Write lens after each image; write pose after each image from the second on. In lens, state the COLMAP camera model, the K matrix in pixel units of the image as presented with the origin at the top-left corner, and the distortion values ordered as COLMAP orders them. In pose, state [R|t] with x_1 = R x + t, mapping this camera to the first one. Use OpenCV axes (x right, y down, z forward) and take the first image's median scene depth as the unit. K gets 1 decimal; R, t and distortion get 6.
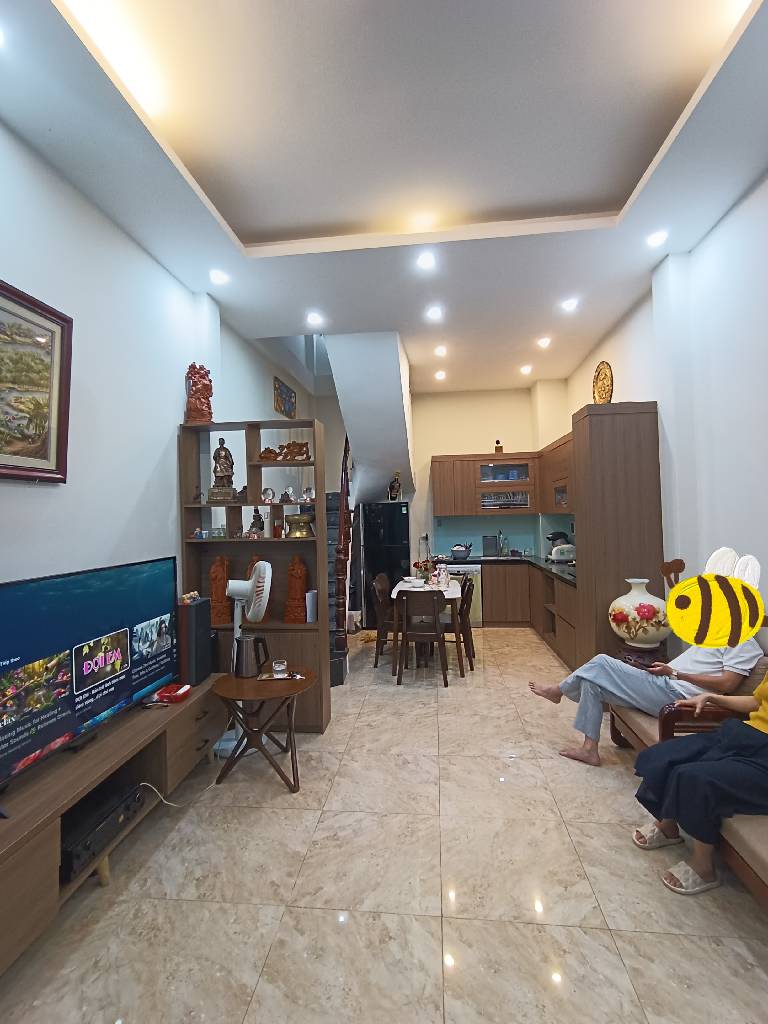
lens RADIAL K [[470.5, 0, 382.9], [0, 470.5, 511.0], [0, 0, 1]] dist [-0.002616, 0.000554]
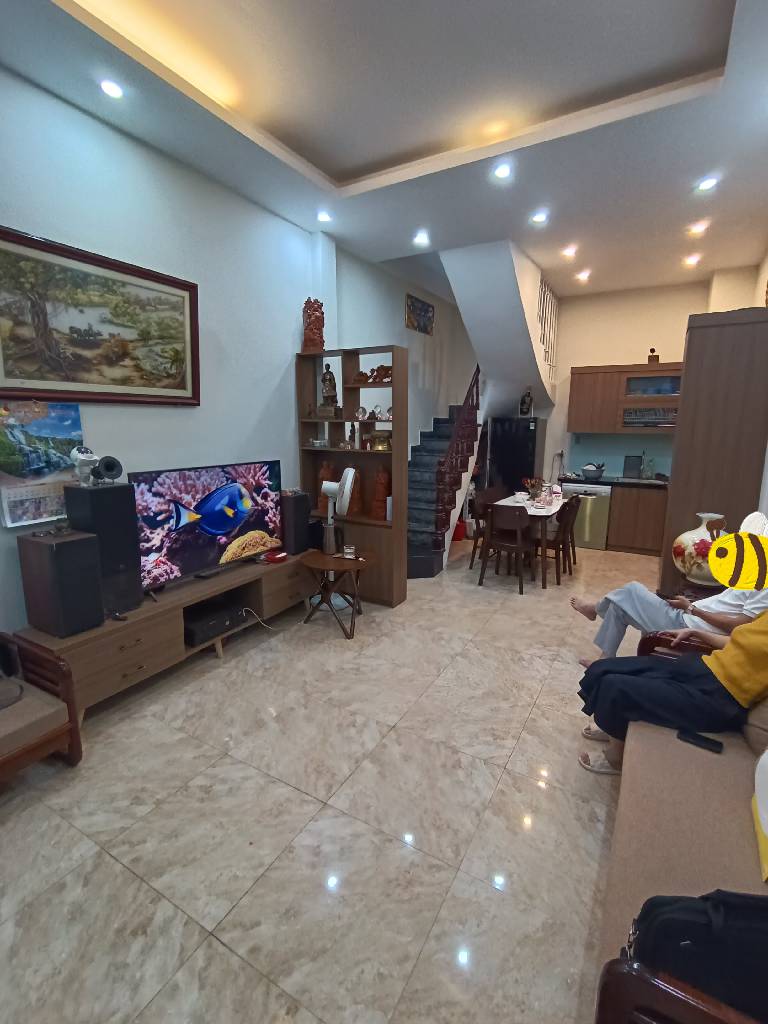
lens RADIAL K [[470.5, 0, 382.9], [0, 470.5, 511.0], [0, 0, 1]] dist [-0.002616, 0.000554]
pose [[0.913503, 0.102477, -0.393714, 0.317097], [-0.023584, 0.979467, 0.200219, -0.031530], [0.406148, -0.173615, 0.897163, -0.094561]]
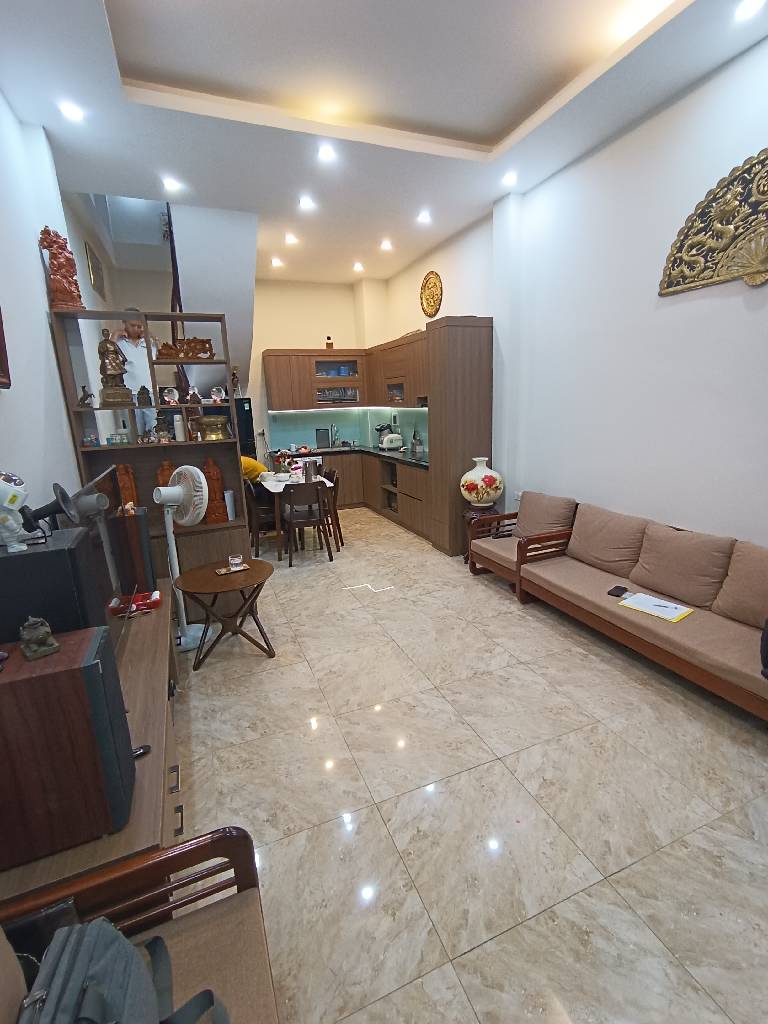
lens RADIAL K [[470.5, 0, 382.9], [0, 470.5, 511.0], [0, 0, 1]] dist [-0.002616, 0.000554]
pose [[0.879905, -0.119934, 0.459764, -0.350880], [0.012795, 0.973250, 0.229394, -0.020879], [-0.474977, -0.195962, 0.857902, -0.059244]]
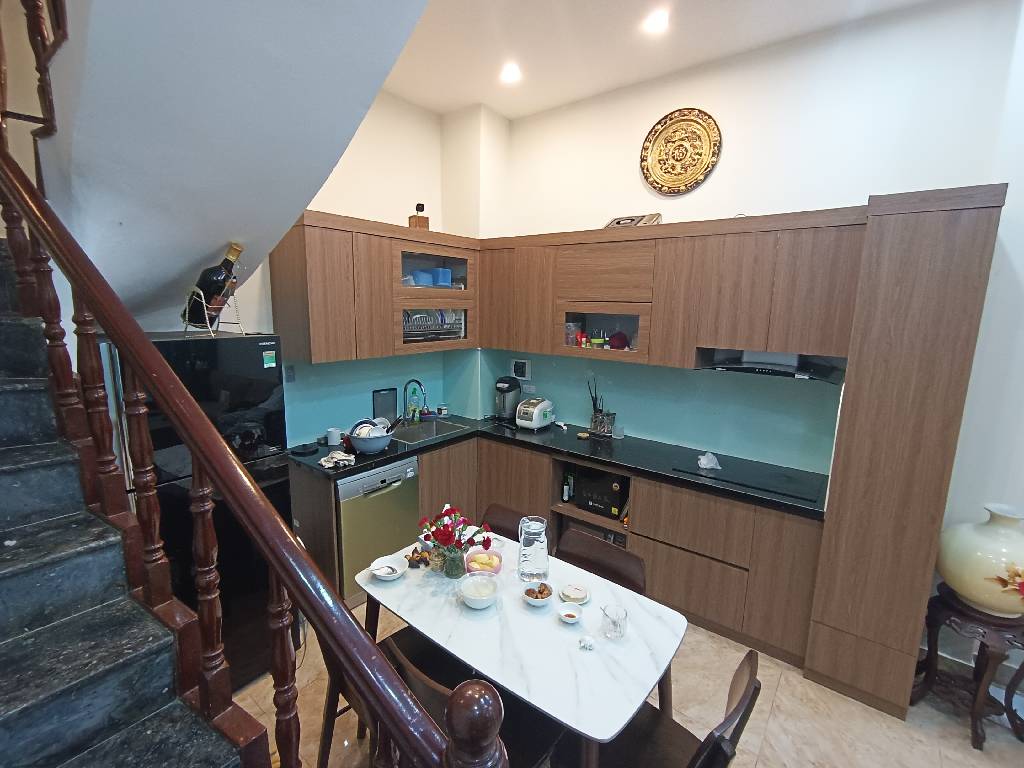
lens RADIAL K [[470.5, 0, 512.0], [0, 470.5, 384.0], [0, 0, 1]] dist [-0.002616, 0.000554]
pose [[0.518510, -0.113106, 0.847558, -0.298477], [-0.038927, 0.987063, 0.155537, -0.083927], [-0.854185, -0.113640, 0.507399, 1.270588]]
